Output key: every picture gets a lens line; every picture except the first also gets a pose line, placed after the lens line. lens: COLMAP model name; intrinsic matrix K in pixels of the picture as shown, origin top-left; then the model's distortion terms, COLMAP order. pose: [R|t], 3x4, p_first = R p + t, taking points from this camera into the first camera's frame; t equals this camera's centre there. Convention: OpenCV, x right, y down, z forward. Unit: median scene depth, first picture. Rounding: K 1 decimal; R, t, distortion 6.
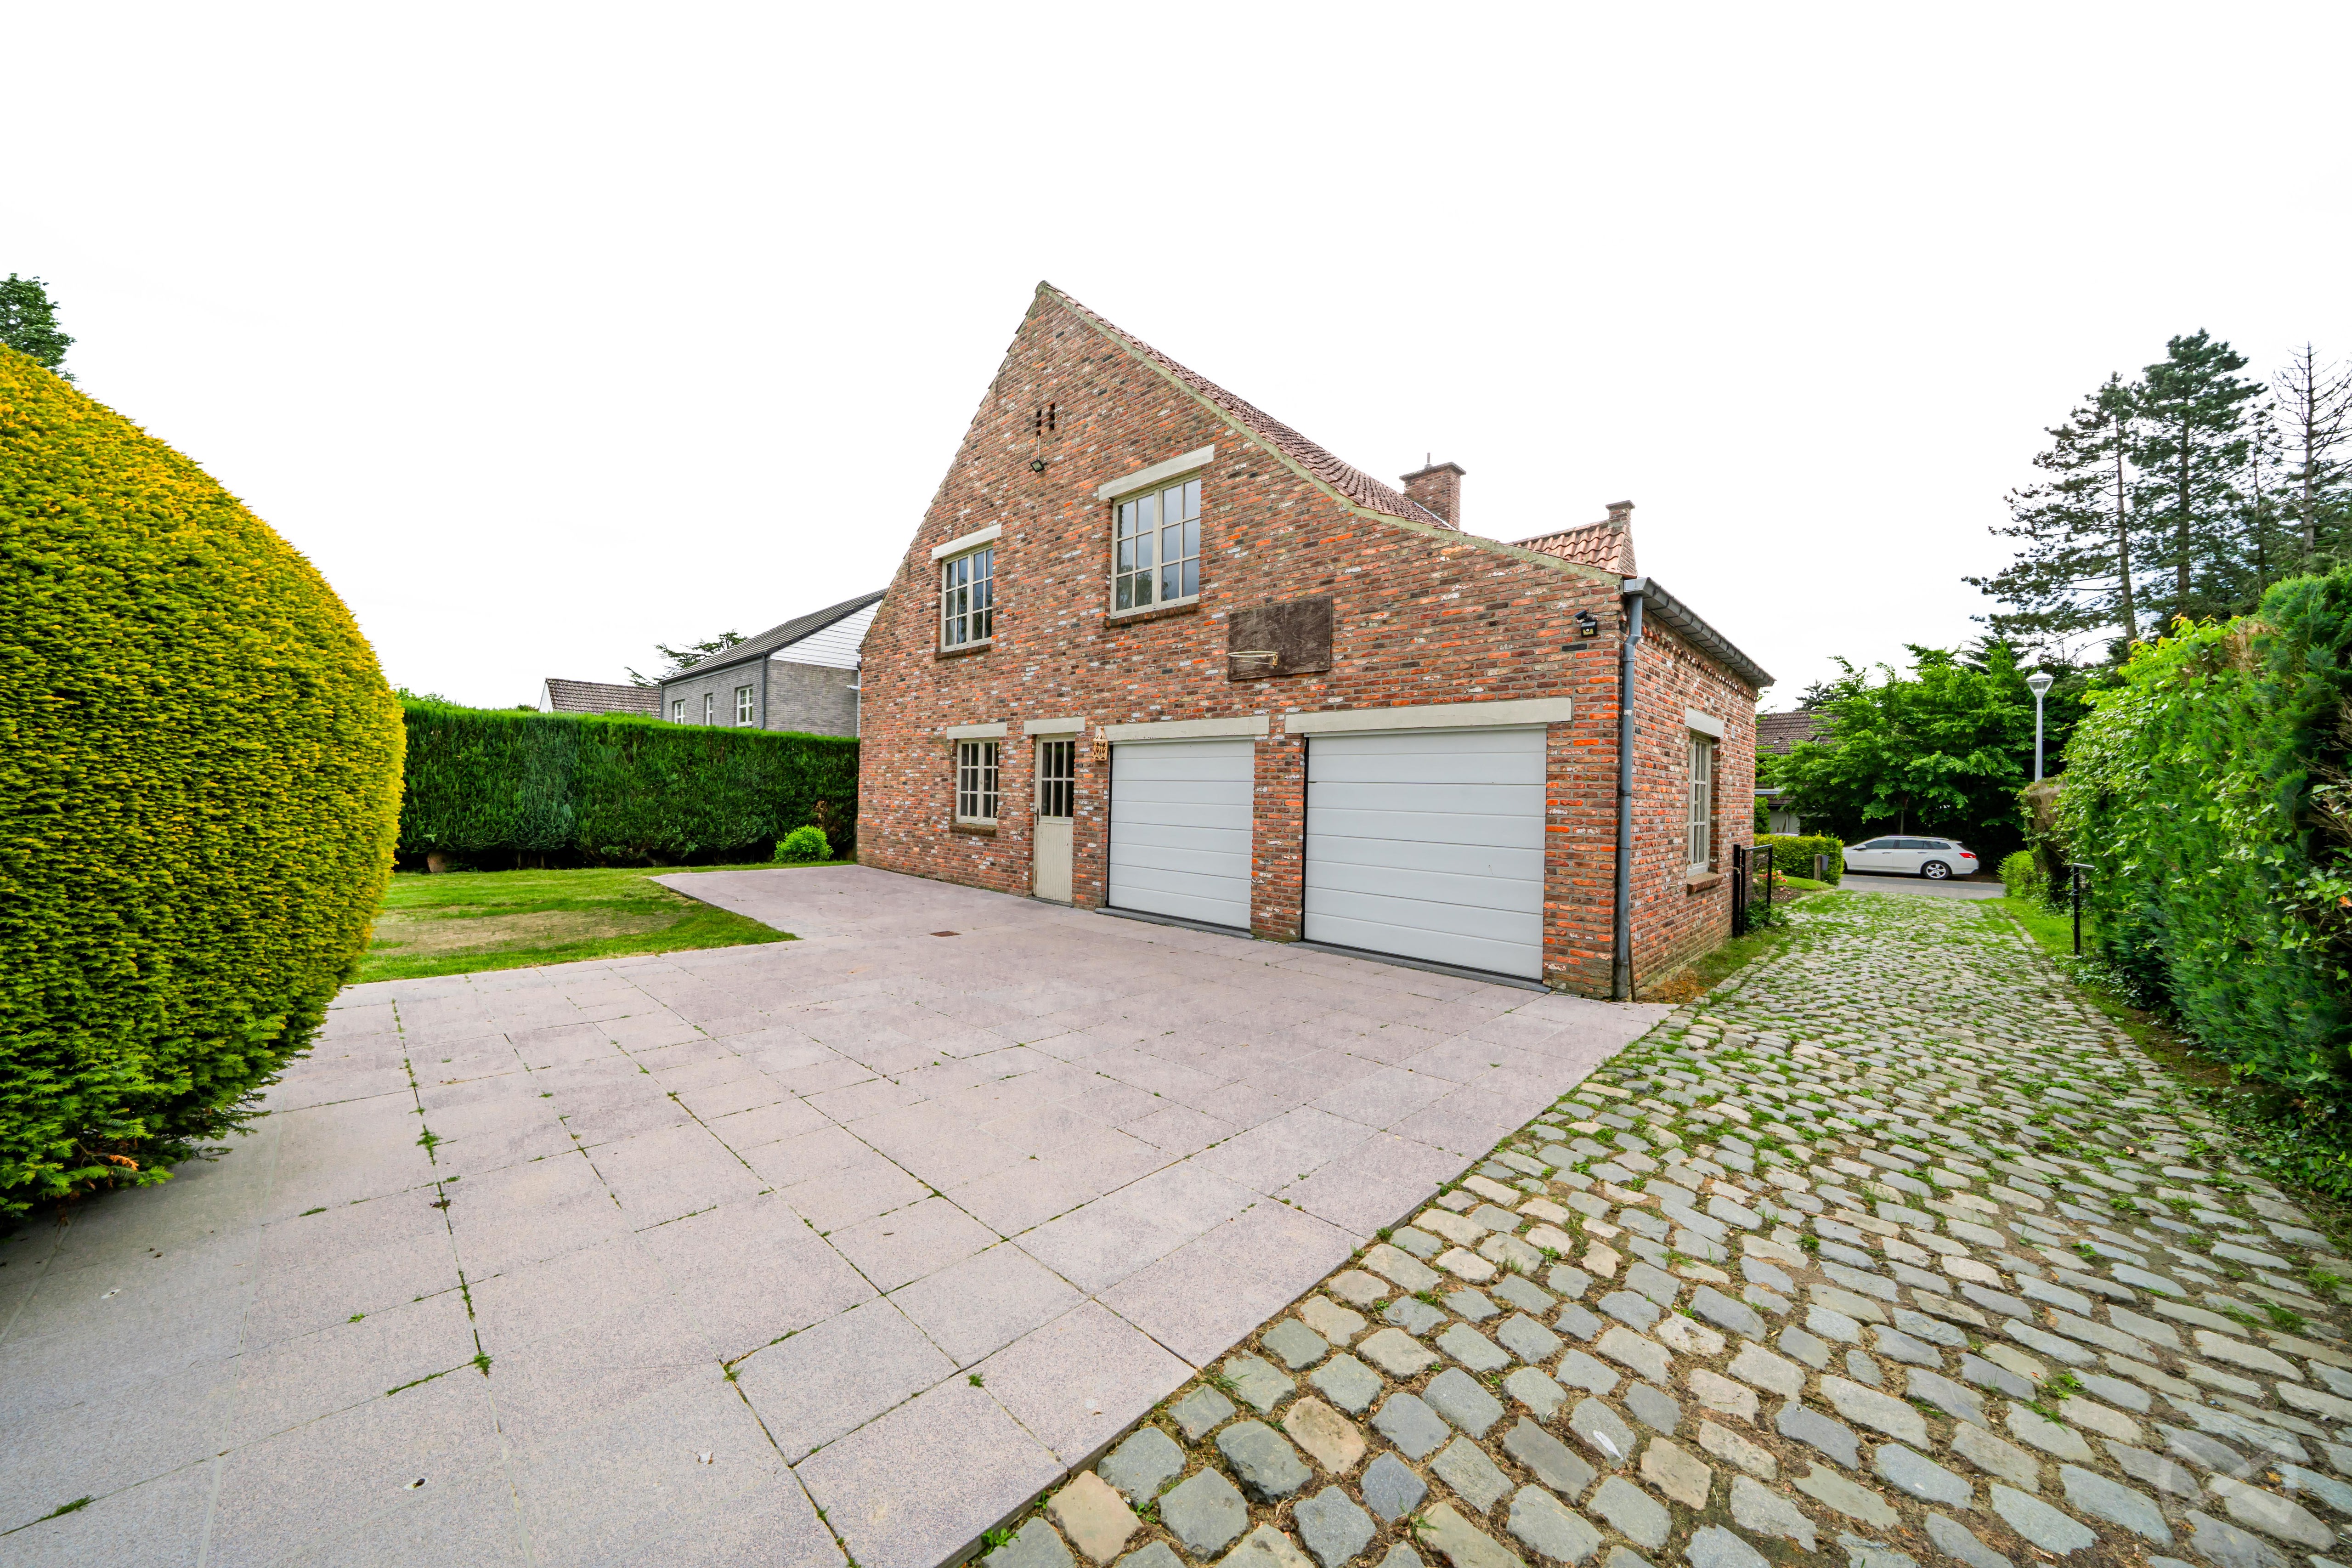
lens RADIAL K [[802.3, 0, 1169.0], [0, 802.3, 785.2], [0, 0, 1]] dist [-0.002410, -0.000117]
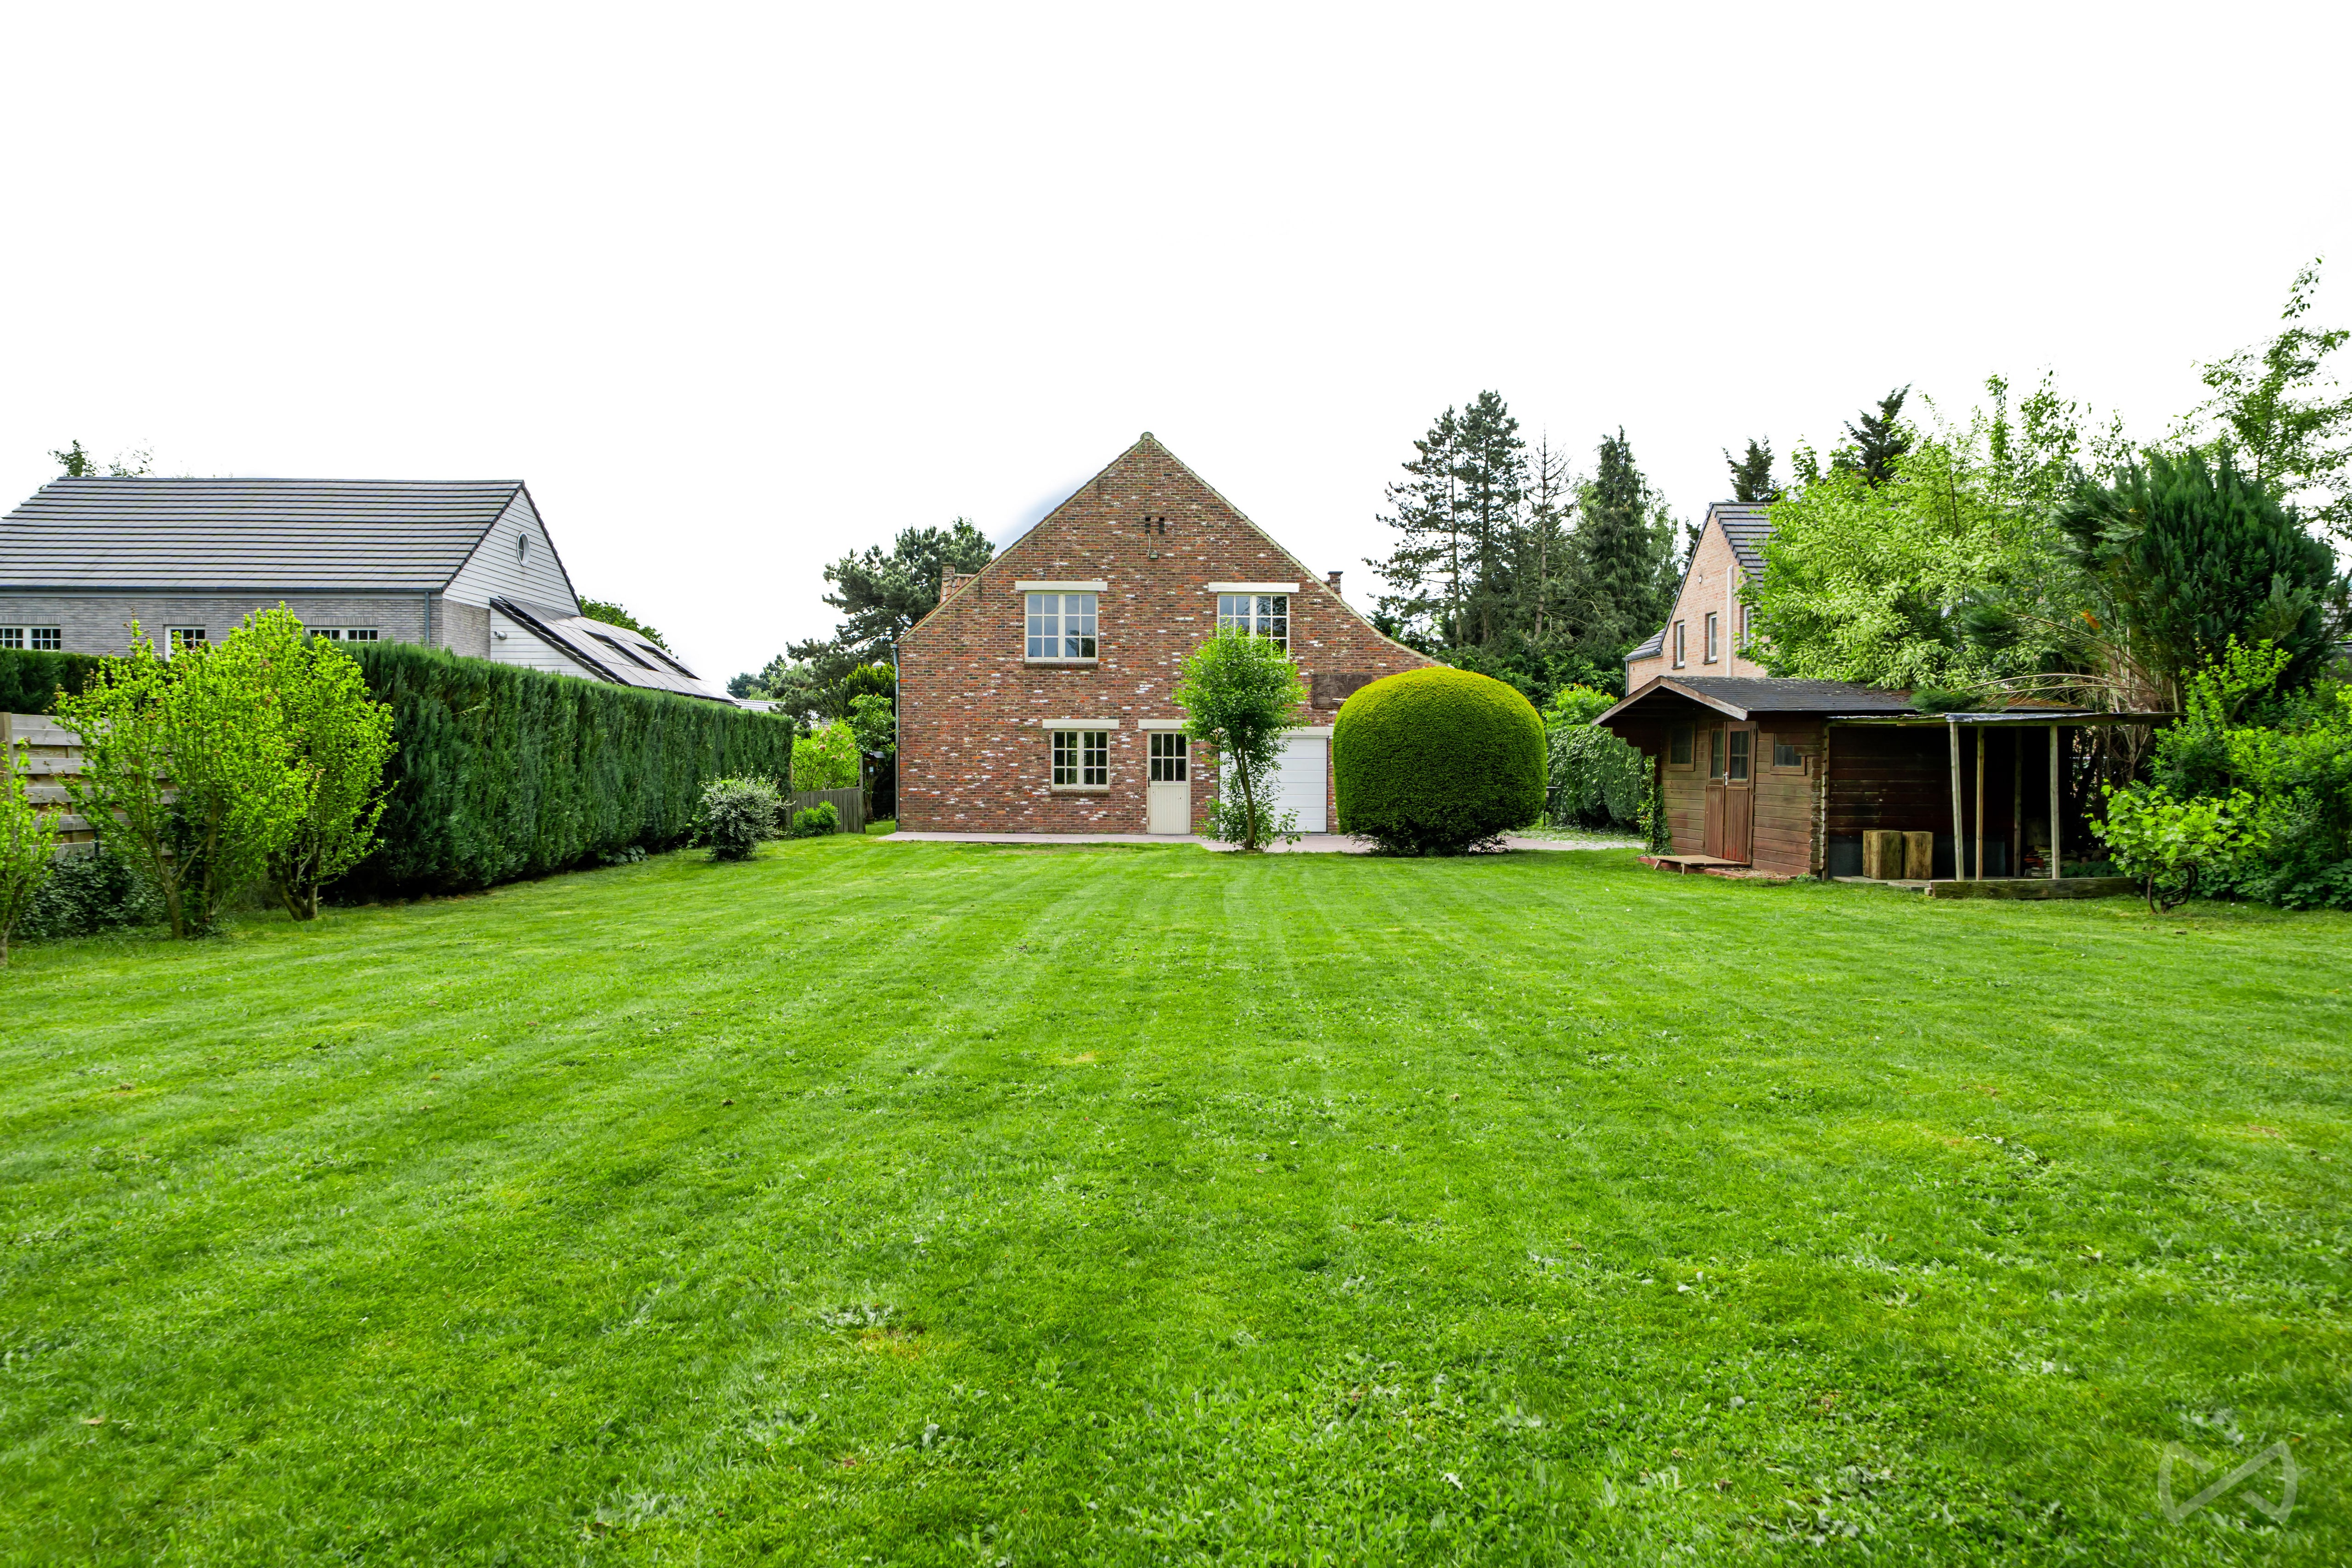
lens RADIAL K [[1596.9, 0, 1176.2], [0, 1596.9, 782.4], [0, 0, 1]] dist [0.007088, 0.002885]
pose [[0.709349, -0.030006, 0.704219, -2.067490], [0.007240, 0.999351, 0.035288, -0.061337], [-0.704820, -0.019933, 0.709106, -1.096699]]
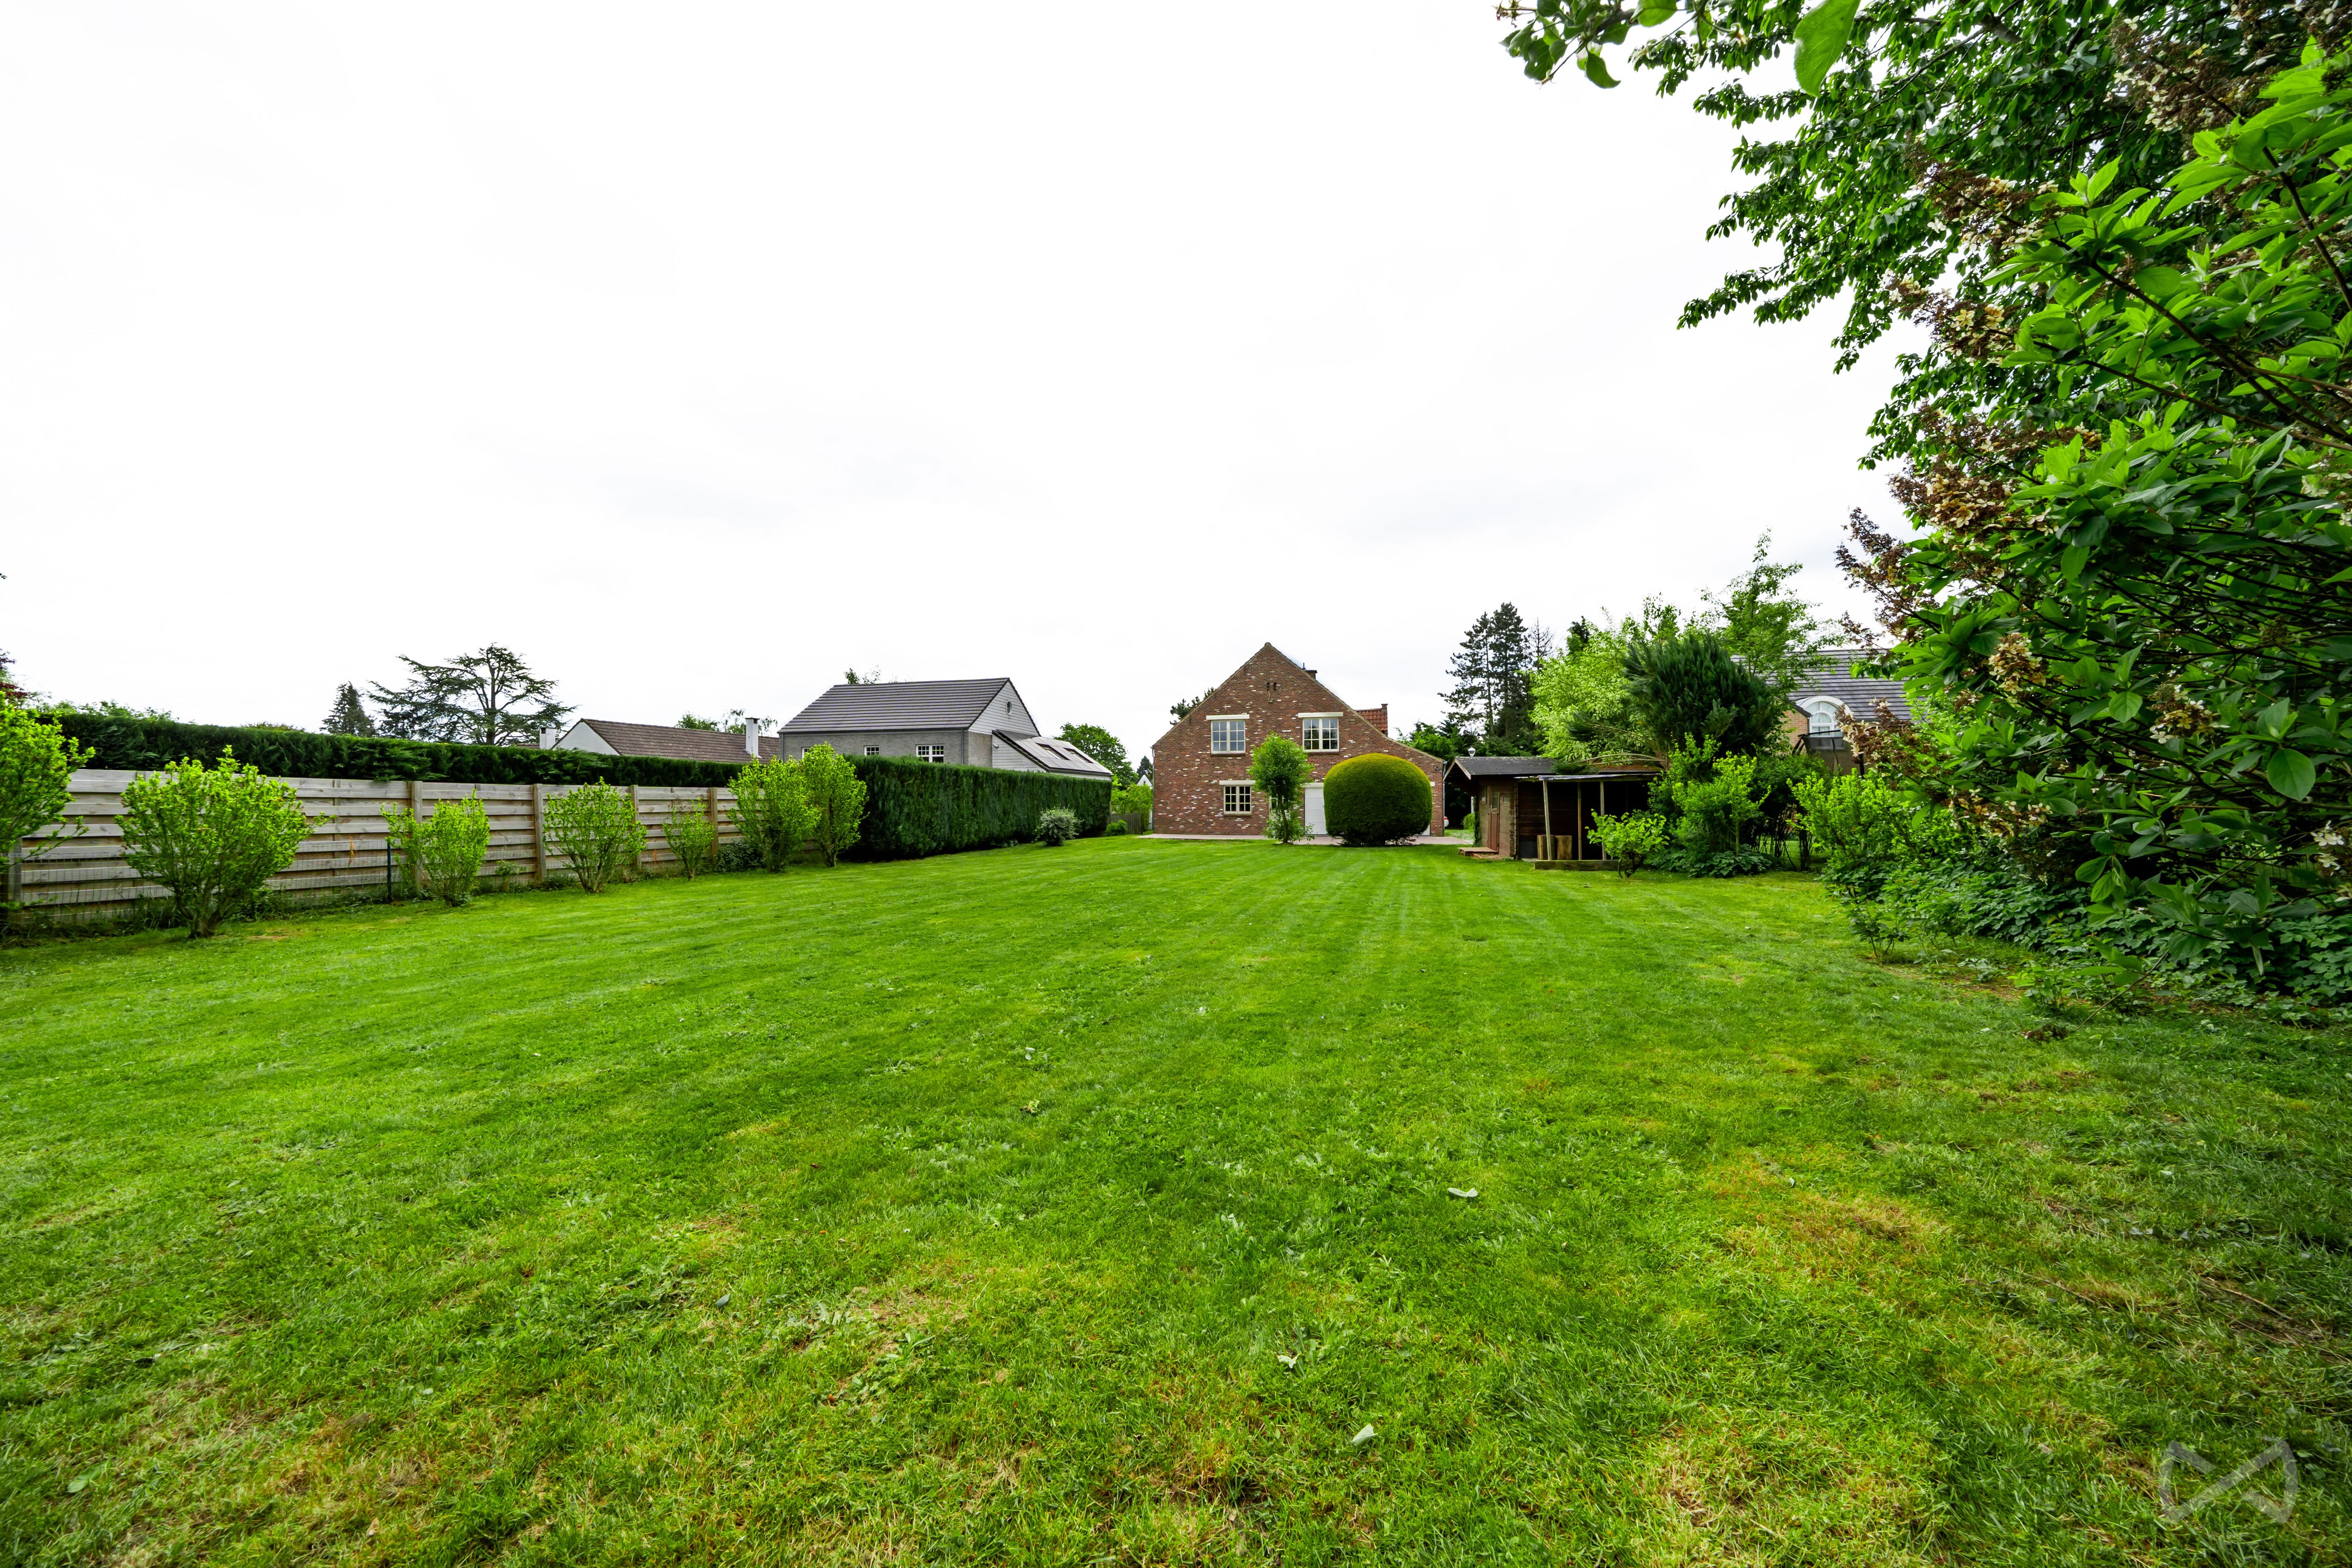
lens RADIAL K [[802.2, 0, 1178.7], [0, 802.2, 786.4], [0, 0, 1]] dist [-0.002410, -0.000117]
pose [[0.868701, -0.018946, 0.494974, -1.856719], [0.020014, 0.999795, 0.003143, -0.065557], [-0.494932, 0.007177, 0.868902, -1.435673]]
